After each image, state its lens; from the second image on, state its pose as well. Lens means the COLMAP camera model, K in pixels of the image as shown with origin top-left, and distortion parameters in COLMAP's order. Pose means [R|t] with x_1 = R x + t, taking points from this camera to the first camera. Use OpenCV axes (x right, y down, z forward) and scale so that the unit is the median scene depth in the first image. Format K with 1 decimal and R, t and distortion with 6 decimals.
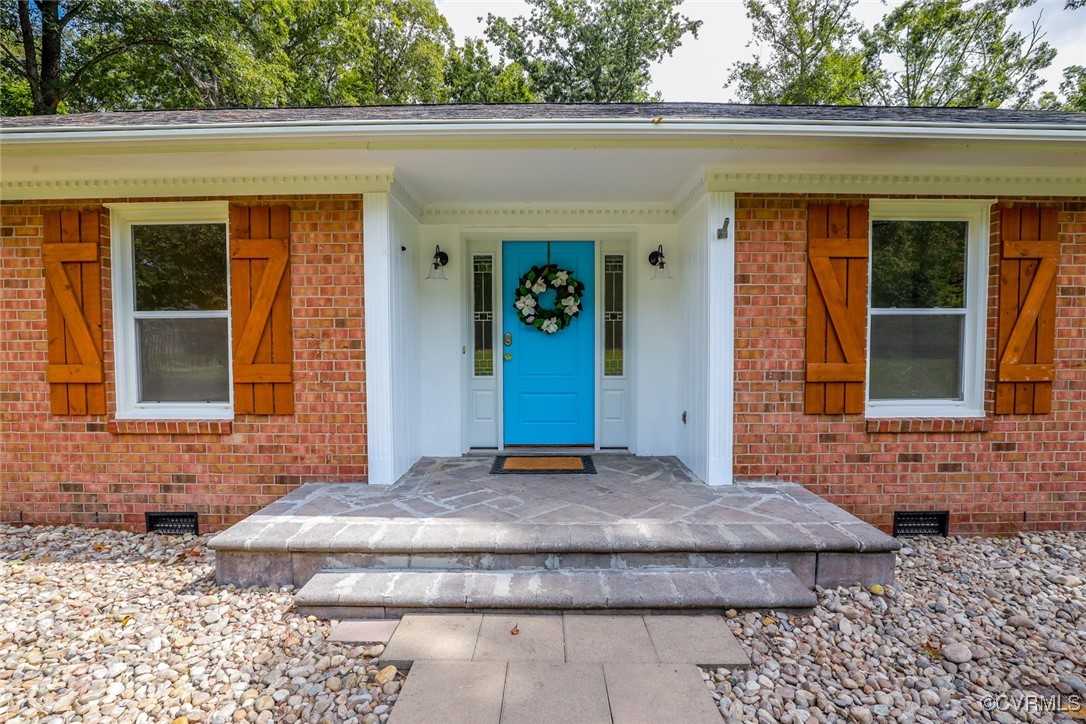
lens RADIAL K [[493.1, 0, 543.0], [0, 493.1, 362.0], [0, 0, 1]] dist [-0.000589, 0.000059]
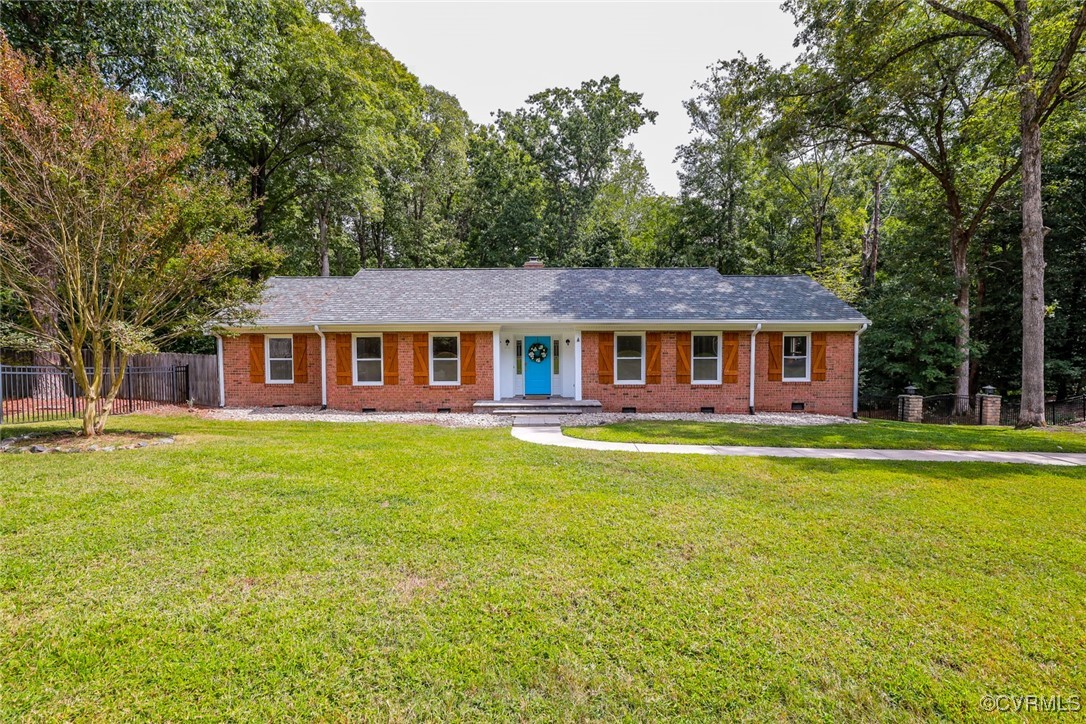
lens RADIAL K [[493.1, 0, 543.0], [0, 493.1, 362.0], [0, 0, 1]] dist [-0.000589, 0.000059]
pose [[0.999990, -0.002106, 0.003903, 0.040844], [0.002125, 0.999985, -0.005008, -0.050945], [-0.003892, 0.005017, 0.999980, -2.955373]]
